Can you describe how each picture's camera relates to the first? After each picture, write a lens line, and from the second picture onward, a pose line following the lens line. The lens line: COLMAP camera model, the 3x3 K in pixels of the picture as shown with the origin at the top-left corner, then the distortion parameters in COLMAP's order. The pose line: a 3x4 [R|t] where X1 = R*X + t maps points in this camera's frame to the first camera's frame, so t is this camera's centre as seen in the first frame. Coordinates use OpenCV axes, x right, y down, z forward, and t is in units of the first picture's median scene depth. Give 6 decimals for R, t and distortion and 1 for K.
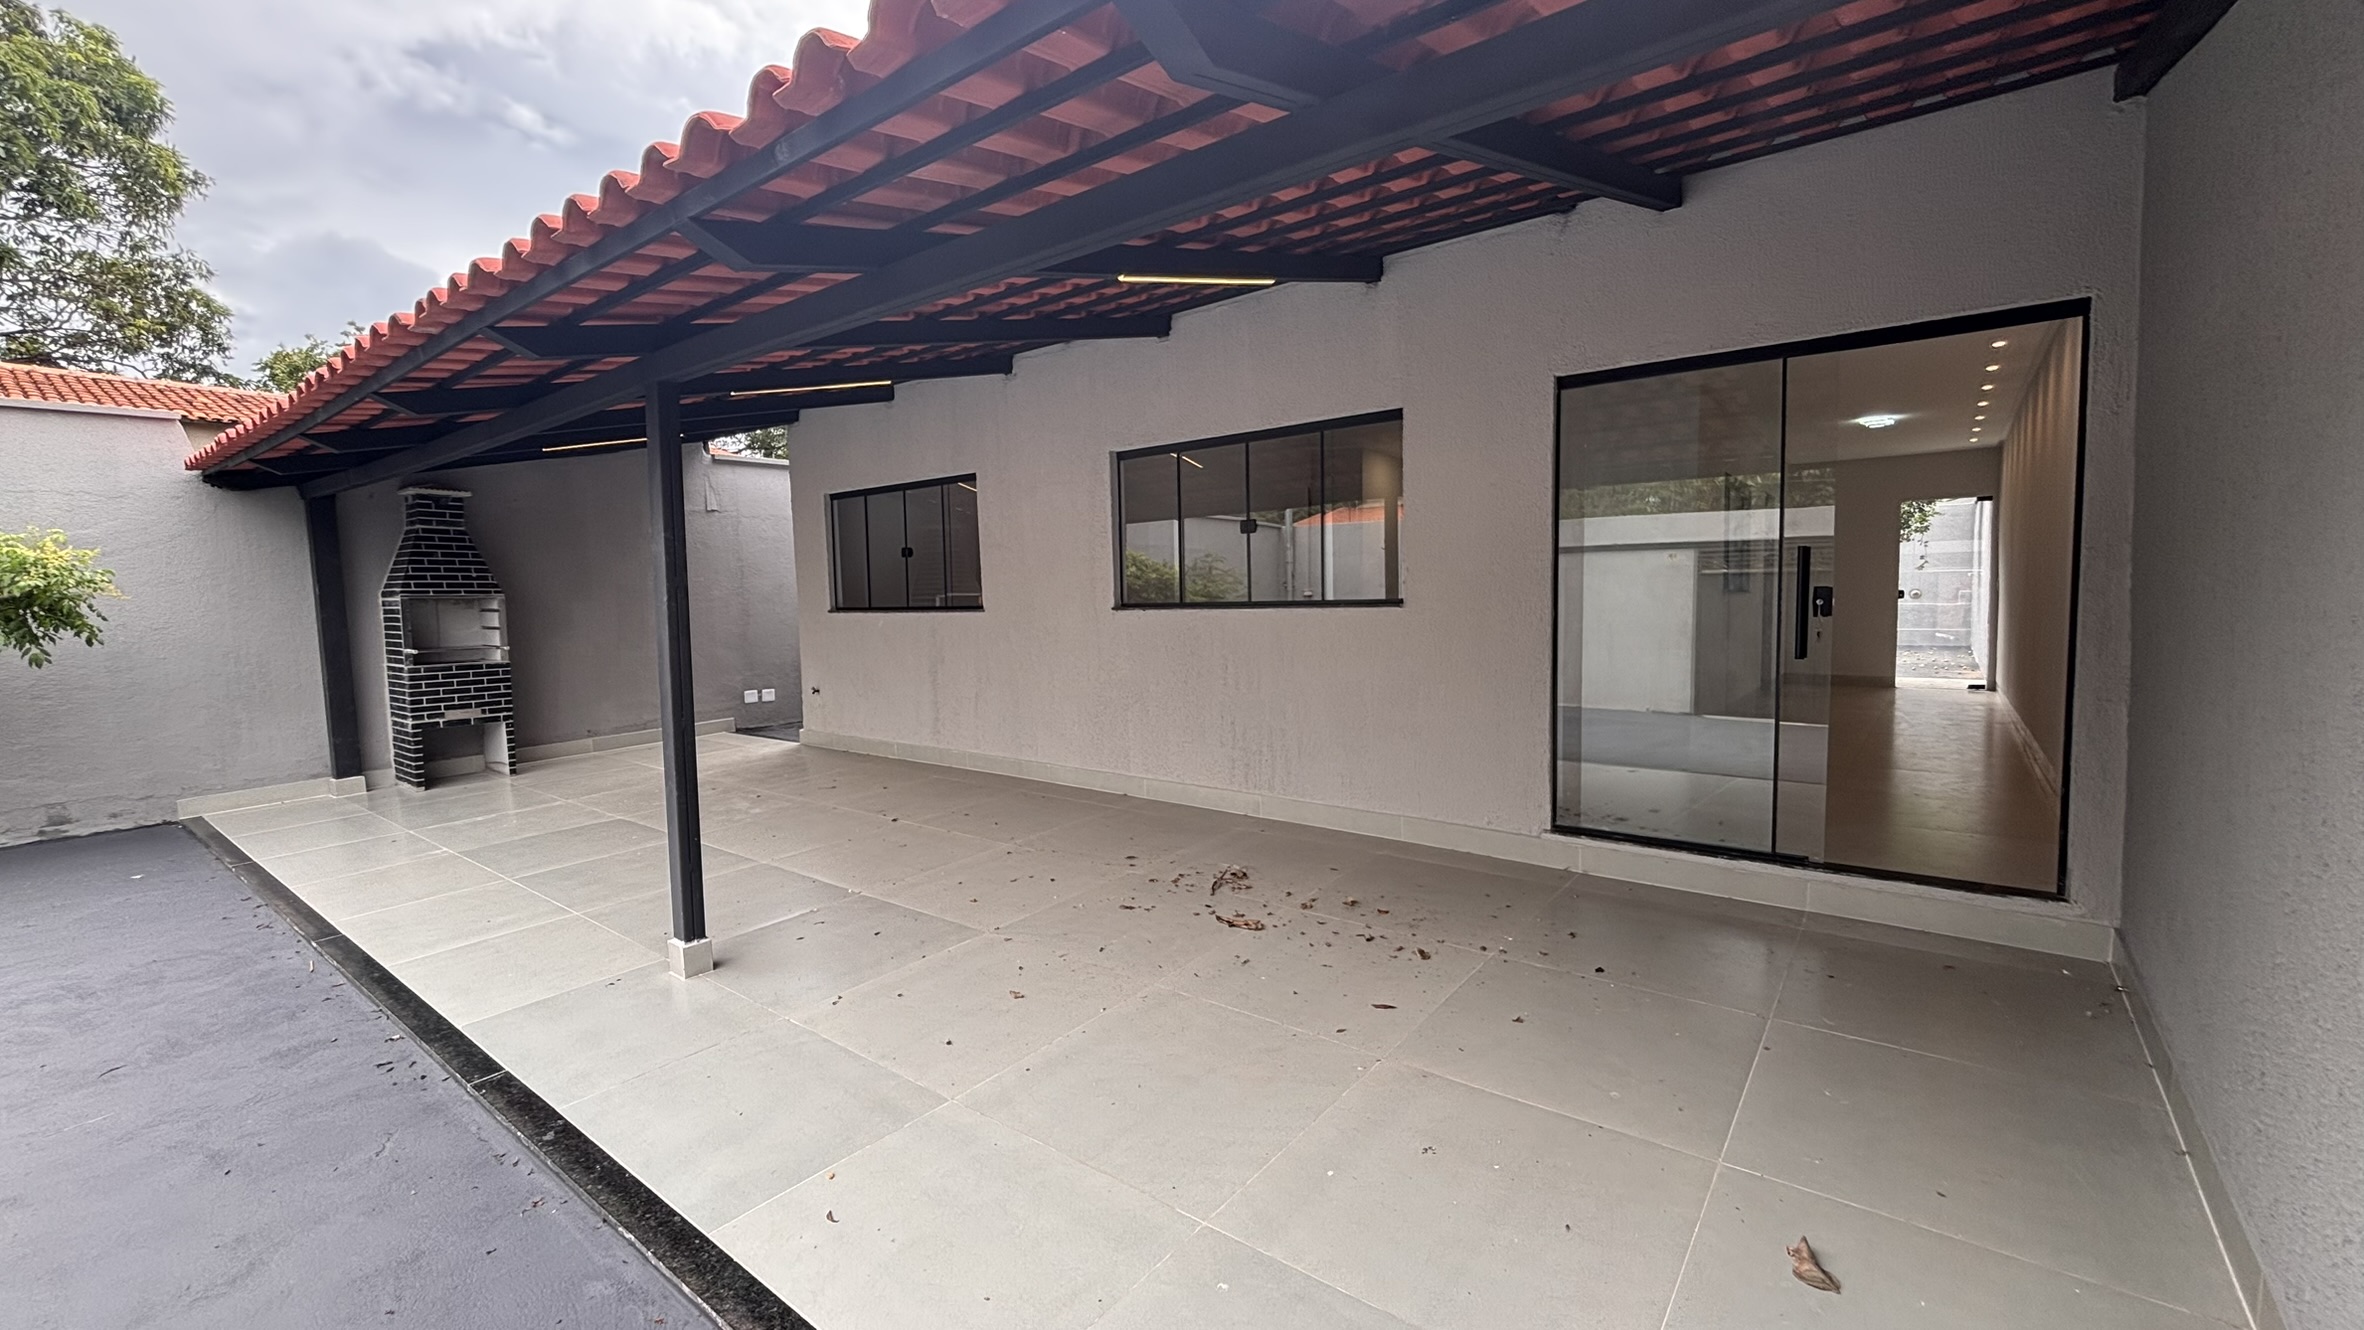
lens RADIAL K [[959.3, 0, 1186.4], [0, 959.3, 662.6], [0, 0, 1]] dist [-0.000711, -0.000065]
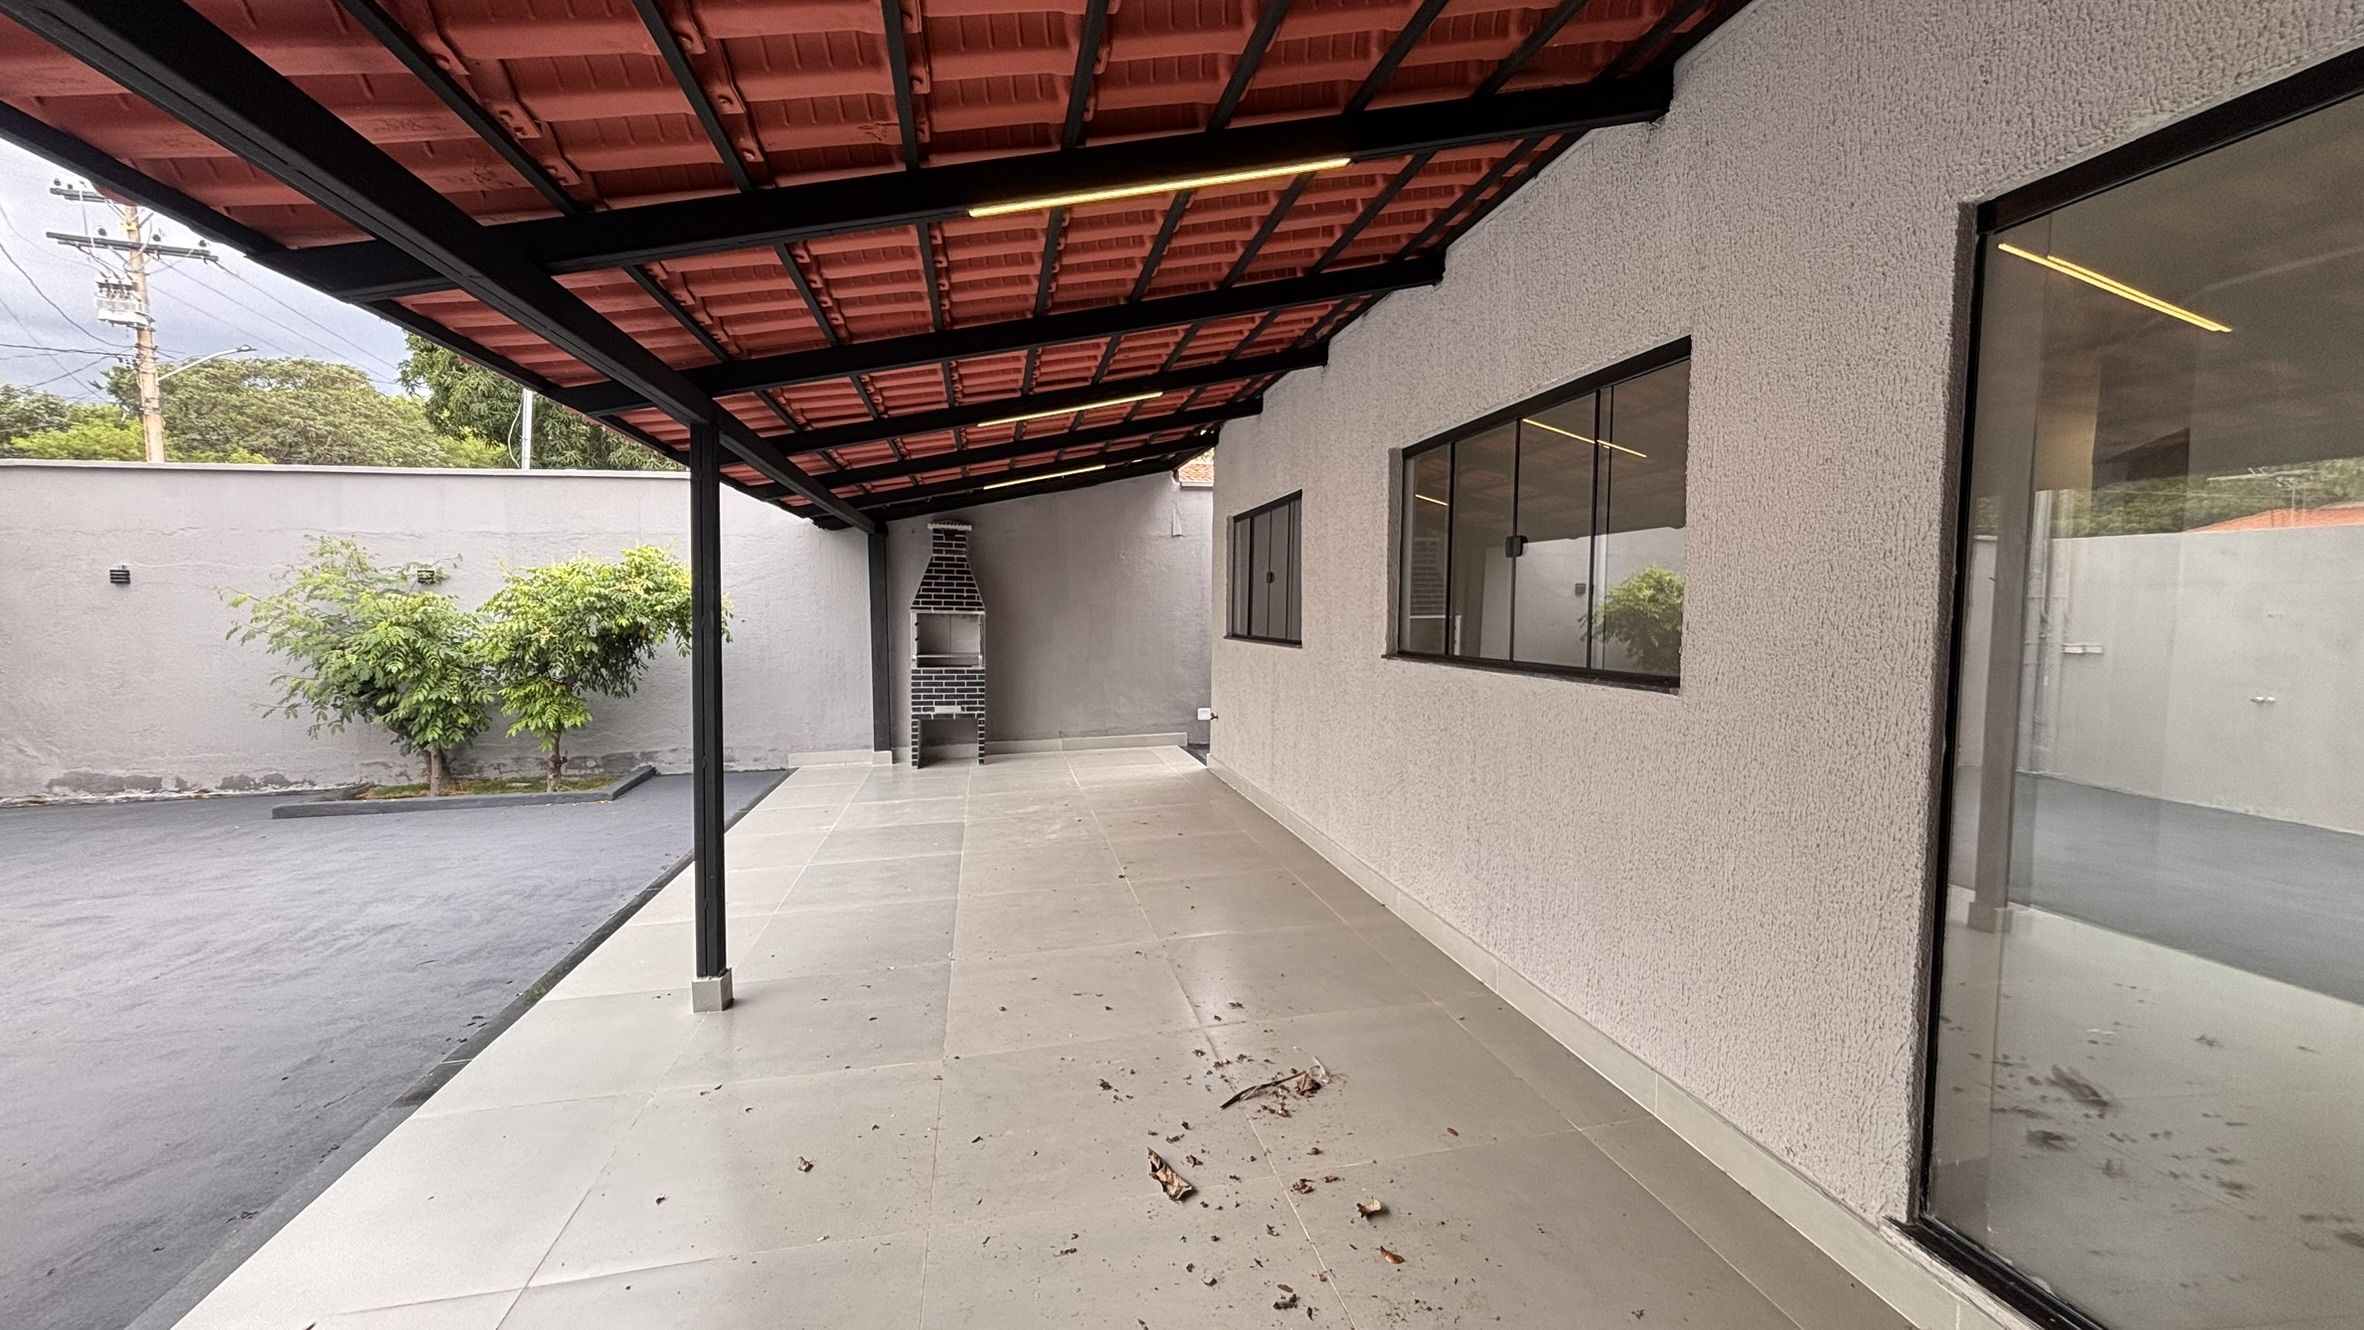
lens RADIAL K [[959.3, 0, 1184.0], [0, 959.3, 653.6], [0, 0, 1]] dist [-0.000711, -0.000065]
pose [[0.760992, 0.056306, -0.646313, 0.248546], [-0.069956, 0.997540, 0.004535, -0.043183], [0.644978, 0.041762, 0.763059, 0.272985]]
